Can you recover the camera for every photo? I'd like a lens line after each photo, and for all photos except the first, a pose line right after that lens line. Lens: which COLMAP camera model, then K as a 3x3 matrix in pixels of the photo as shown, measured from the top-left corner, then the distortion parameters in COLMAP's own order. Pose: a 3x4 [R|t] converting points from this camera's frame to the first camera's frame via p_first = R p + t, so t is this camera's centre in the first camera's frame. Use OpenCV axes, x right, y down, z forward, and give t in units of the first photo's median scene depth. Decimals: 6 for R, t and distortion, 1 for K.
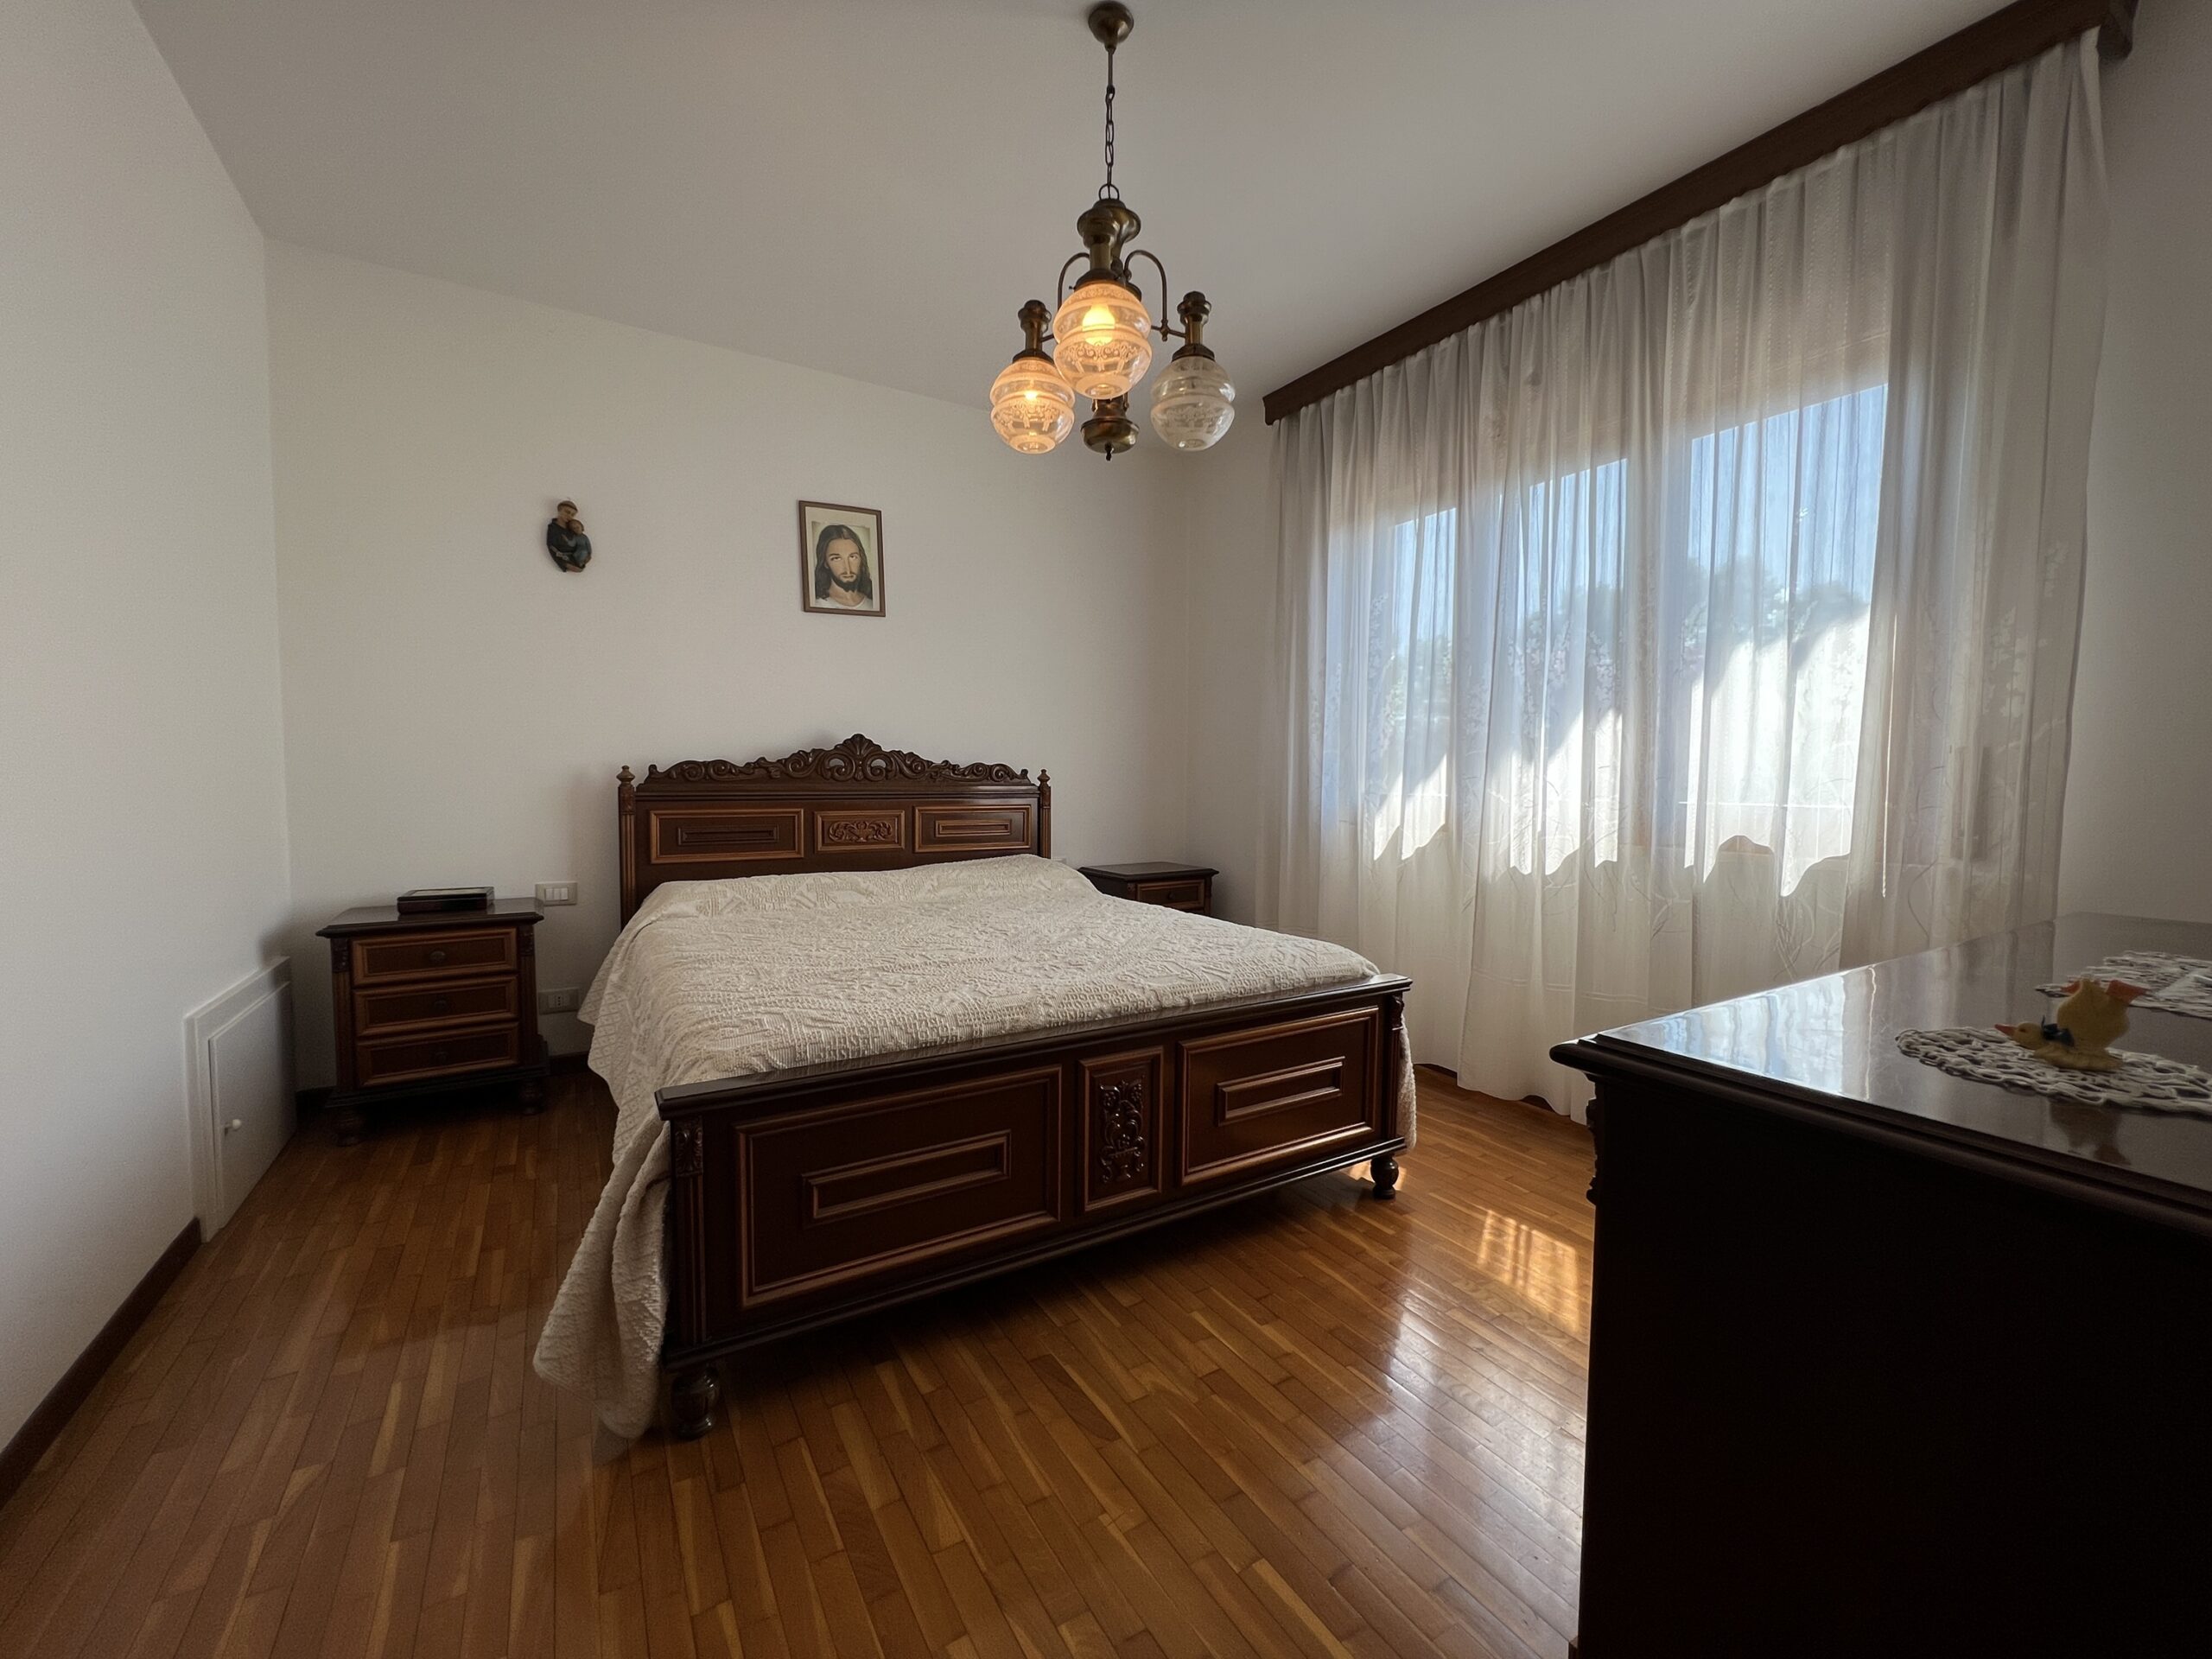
lens RADIAL K [[889.5, 0, 1112.4], [0, 889.5, 831.4], [0, 0, 1]] dist [-0.002595, 0.000299]
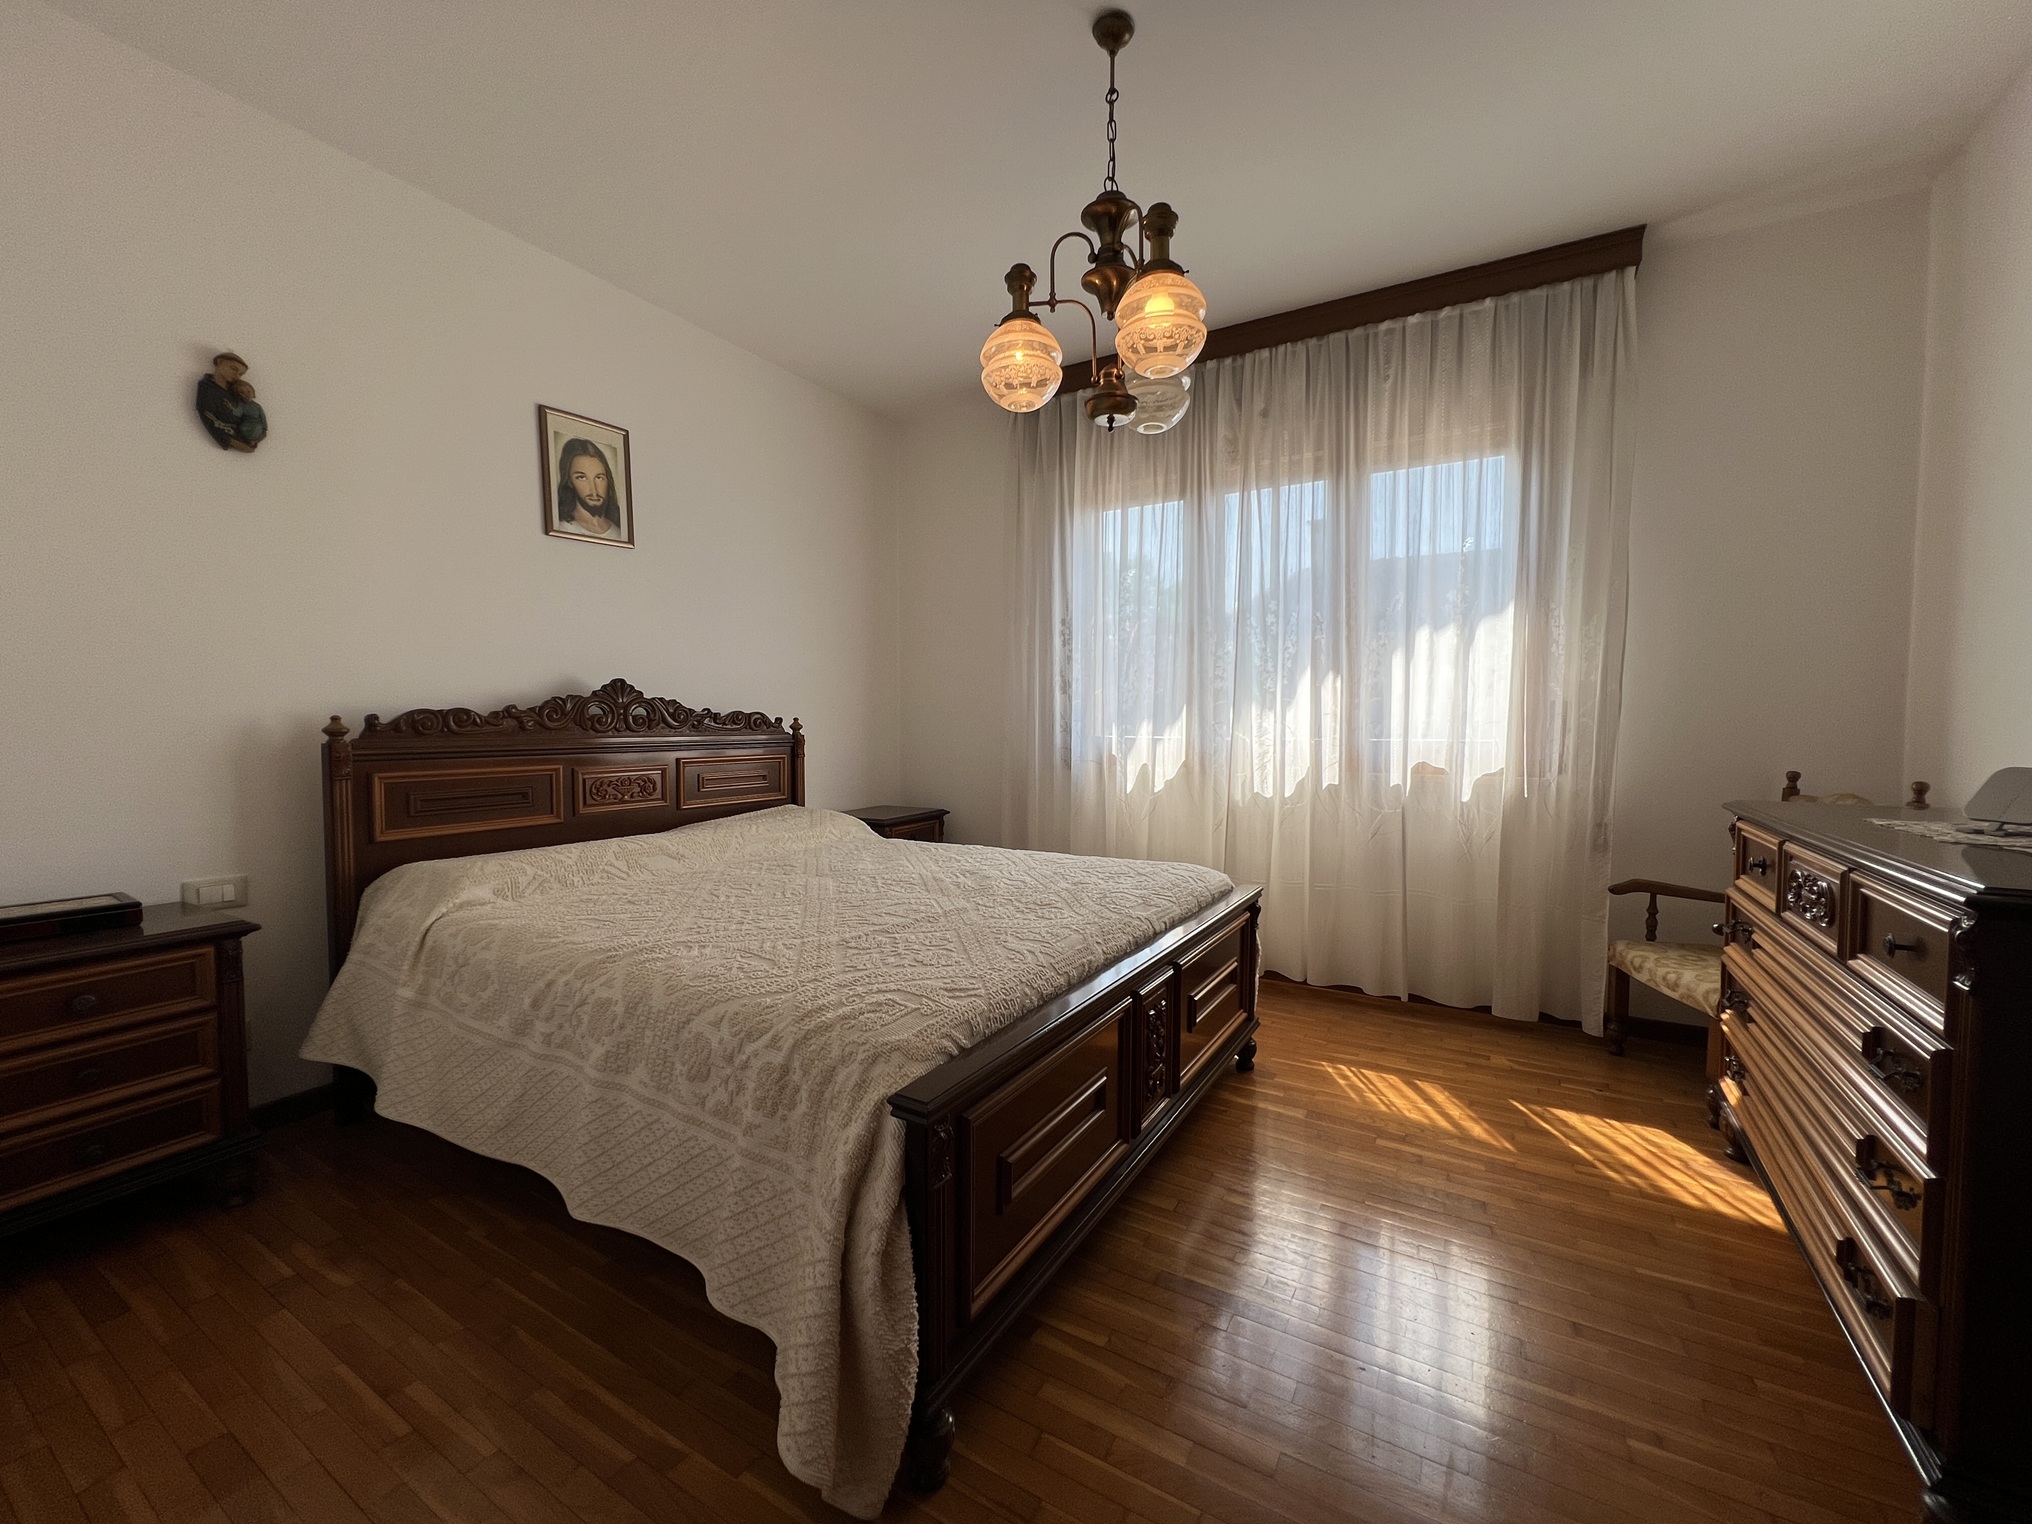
lens RADIAL K [[817.1, 0, 1017.3], [0, 817.1, 760.9], [0, 0, 1]] dist [-0.002595, 0.000299]
pose [[0.885809, -0.029691, 0.463100, -0.396564], [0.036125, 0.999335, -0.005028, -0.011663], [-0.462642, 0.021183, 0.886292, 0.125617]]
